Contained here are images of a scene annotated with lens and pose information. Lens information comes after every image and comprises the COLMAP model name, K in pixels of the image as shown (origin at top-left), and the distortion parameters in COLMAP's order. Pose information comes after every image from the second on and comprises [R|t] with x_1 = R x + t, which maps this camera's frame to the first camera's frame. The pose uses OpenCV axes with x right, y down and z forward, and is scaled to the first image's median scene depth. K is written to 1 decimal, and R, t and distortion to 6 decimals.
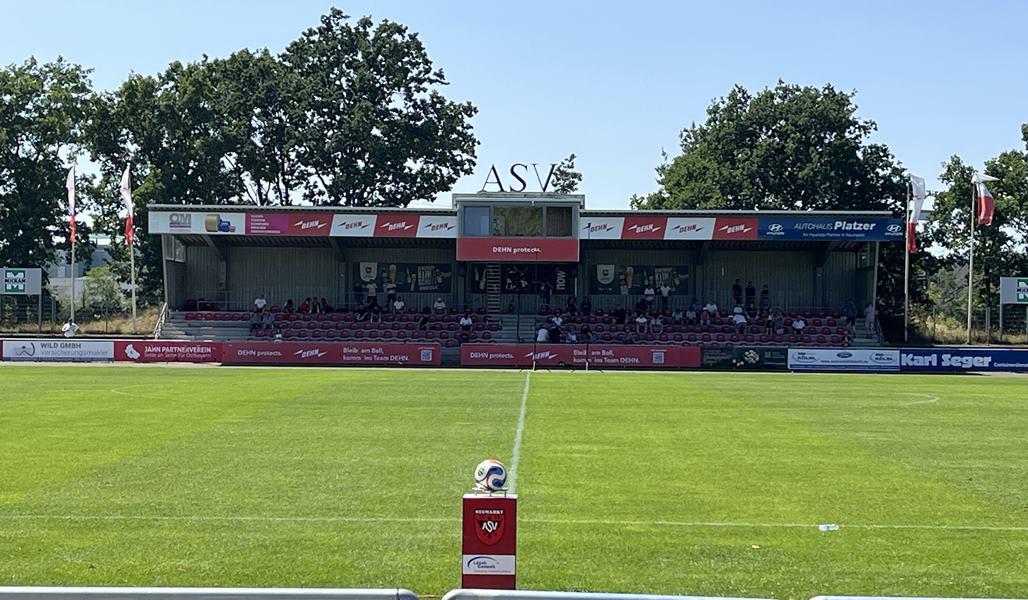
lens RADIAL K [[2089.7, 0, 514.0], [0, 2089.7, 300.0], [0, 0, 1]] dist [0.088331, 0.114164]
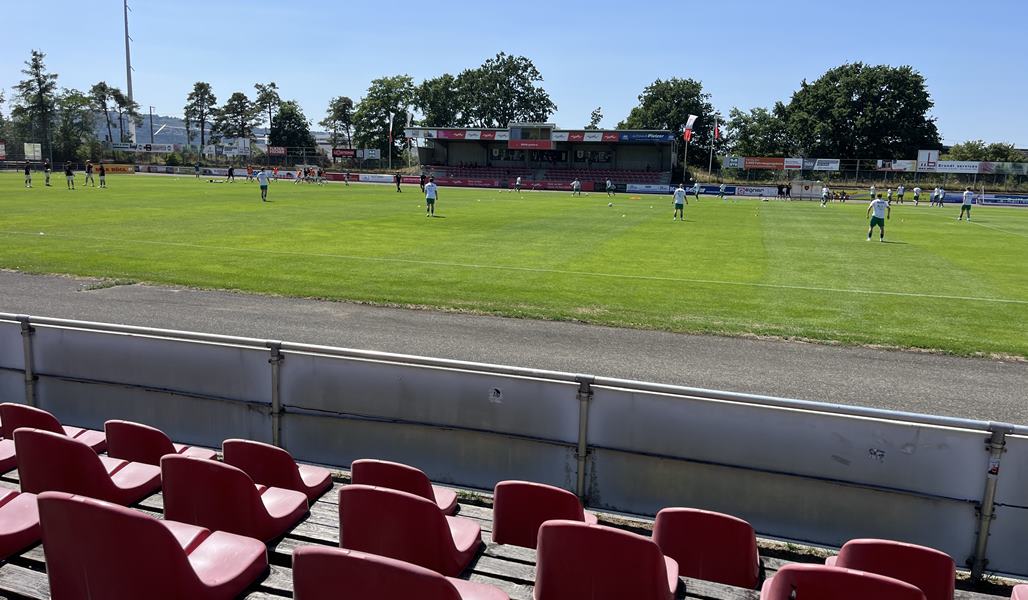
lens RADIAL K [[776.6, 0, 504.7], [0, 776.6, 303.2], [0, 0, 1]] dist [0.066873, -0.104314]
pose [[0.953488, 0.068653, -0.293508, 0.253907], [-0.015551, 0.983625, 0.179555, -0.002387], [0.301029, -0.166640, 0.938942, 0.007821]]
